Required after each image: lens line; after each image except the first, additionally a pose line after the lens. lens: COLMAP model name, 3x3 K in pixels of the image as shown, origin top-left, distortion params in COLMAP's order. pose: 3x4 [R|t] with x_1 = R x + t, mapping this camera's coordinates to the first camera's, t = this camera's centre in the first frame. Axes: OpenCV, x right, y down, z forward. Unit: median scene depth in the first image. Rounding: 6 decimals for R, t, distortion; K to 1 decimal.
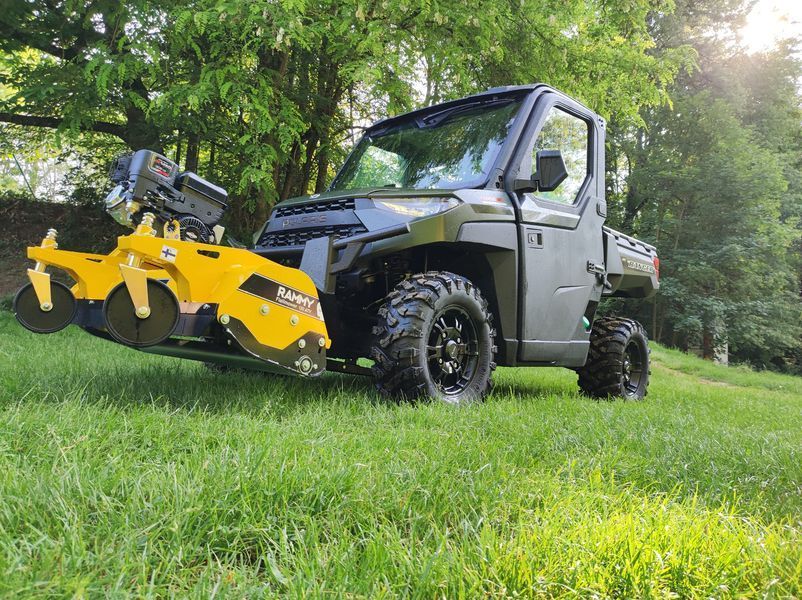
lens RADIAL K [[623.8, 0, 401.0], [0, 623.8, 300.0], [0, 0, 1]] dist [0.036223, -0.005778]
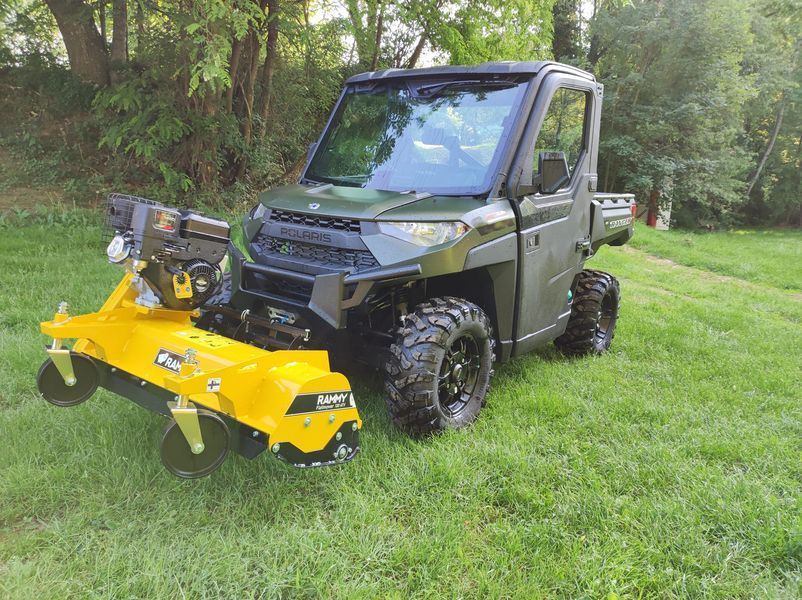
lens RADIAL K [[623.8, 0, 401.0], [0, 623.8, 300.0], [0, 0, 1]] dist [0.036223, -0.005778]
pose [[0.995907, -0.027311, 0.086164, -0.095815], [0.001541, 0.958250, 0.285926, -0.318562], [-0.090376, -0.284623, 0.954370, 0.023009]]
